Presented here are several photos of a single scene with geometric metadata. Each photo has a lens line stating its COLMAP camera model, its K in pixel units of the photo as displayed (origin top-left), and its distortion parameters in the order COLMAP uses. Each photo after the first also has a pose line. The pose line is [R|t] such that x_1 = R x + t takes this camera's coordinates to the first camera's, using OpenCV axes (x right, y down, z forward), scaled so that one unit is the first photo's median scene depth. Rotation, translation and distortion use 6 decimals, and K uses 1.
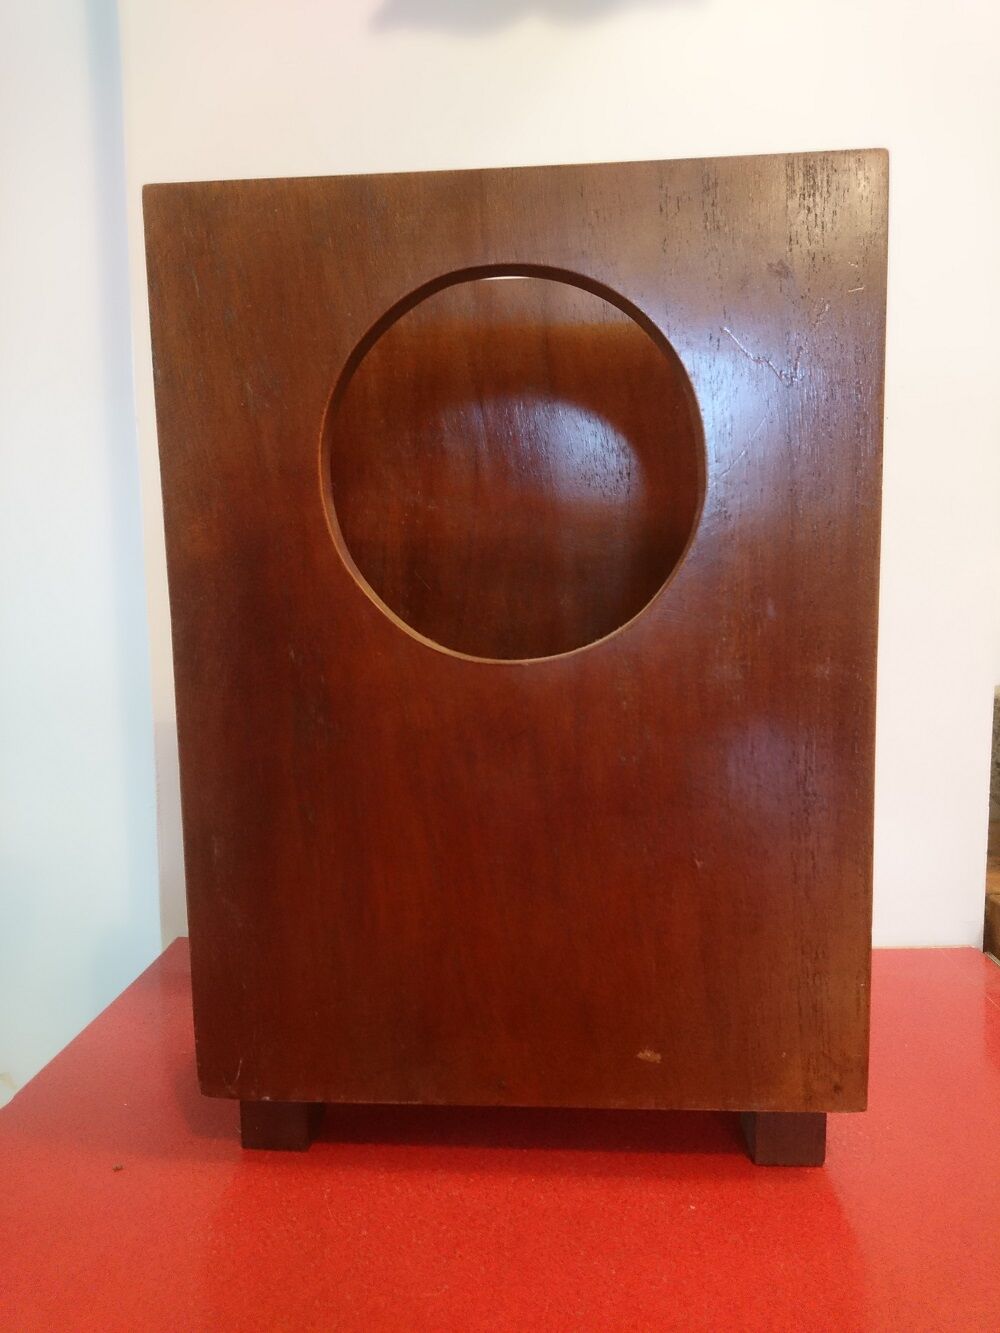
lens RADIAL K [[922.1, 0, 492.4], [0, 922.1, 676.6], [0, 0, 1]] dist [0.036636, -0.049202]
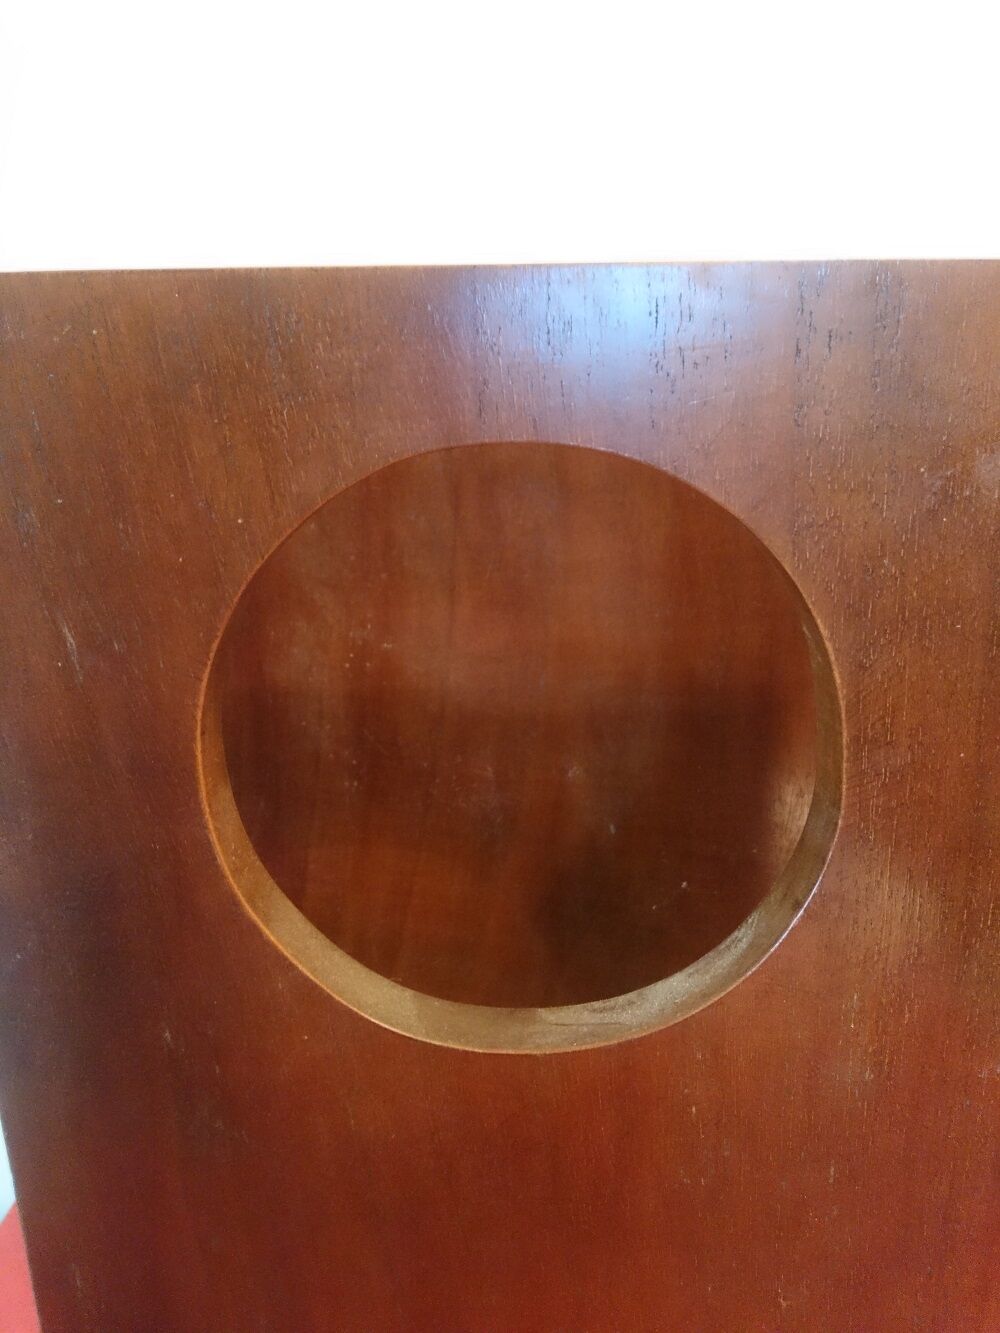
lens RADIAL K [[922.1, 0, 495.7], [0, 922.1, 652.9], [0, 0, 1]] dist [0.036636, -0.049202]
pose [[0.998665, -0.003448, 0.051535, -0.026411], [-0.004141, 0.989212, 0.146432, -0.379766], [-0.051484, -0.146450, 0.987877, 0.406303]]
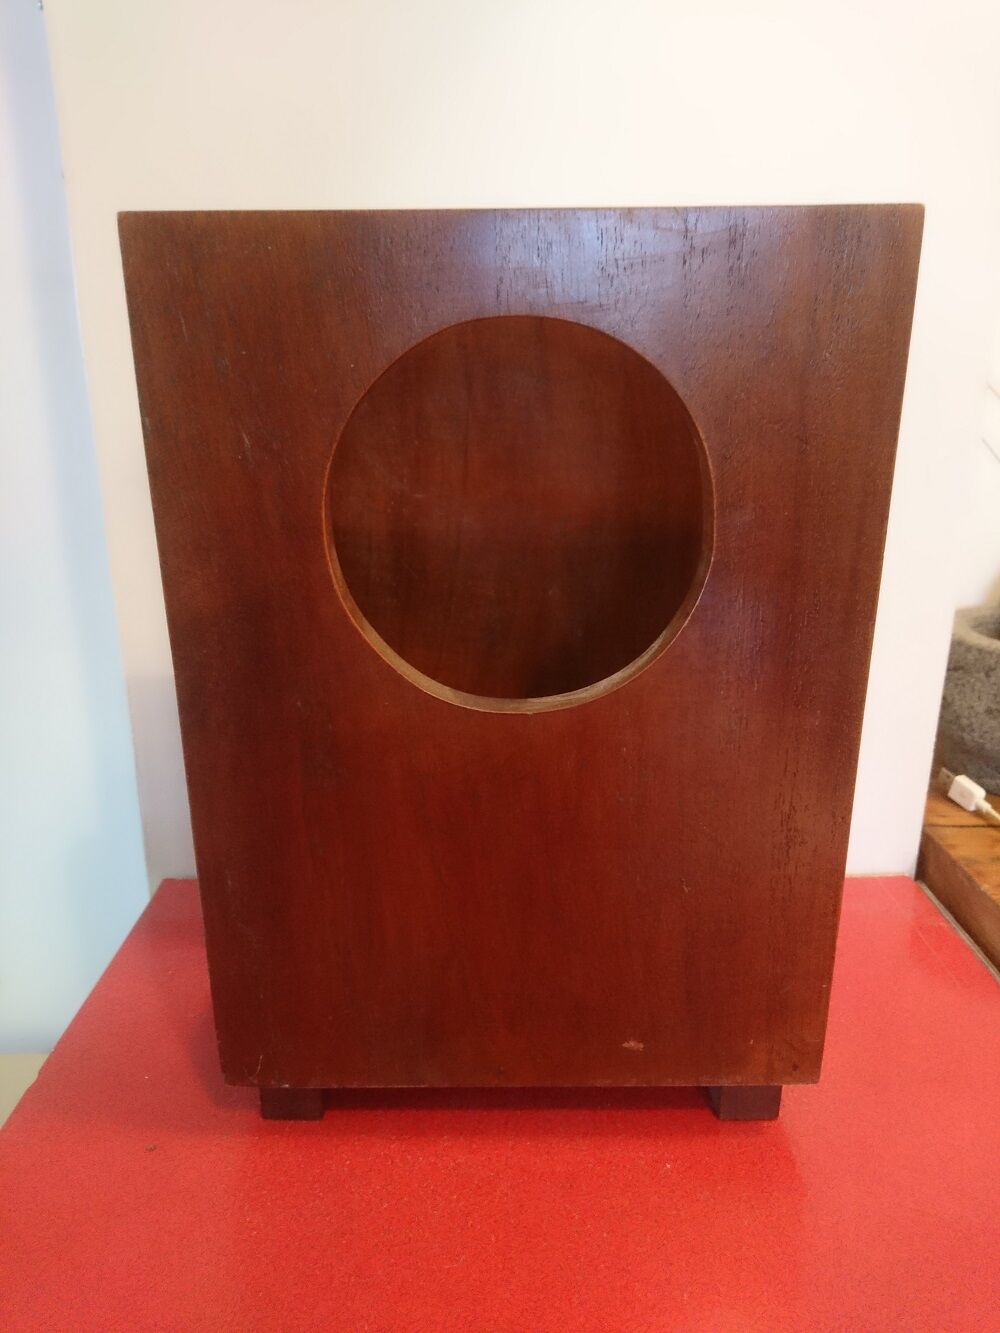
lens RADIAL K [[922.1, 0, 494.7], [0, 922.1, 672.8], [0, 0, 1]] dist [0.036636, -0.049202]
pose [[0.997304, -0.009574, 0.072760, -0.078567], [-0.005136, 0.979917, 0.199341, -0.263112], [-0.073207, -0.199177, 0.977225, 0.007210]]
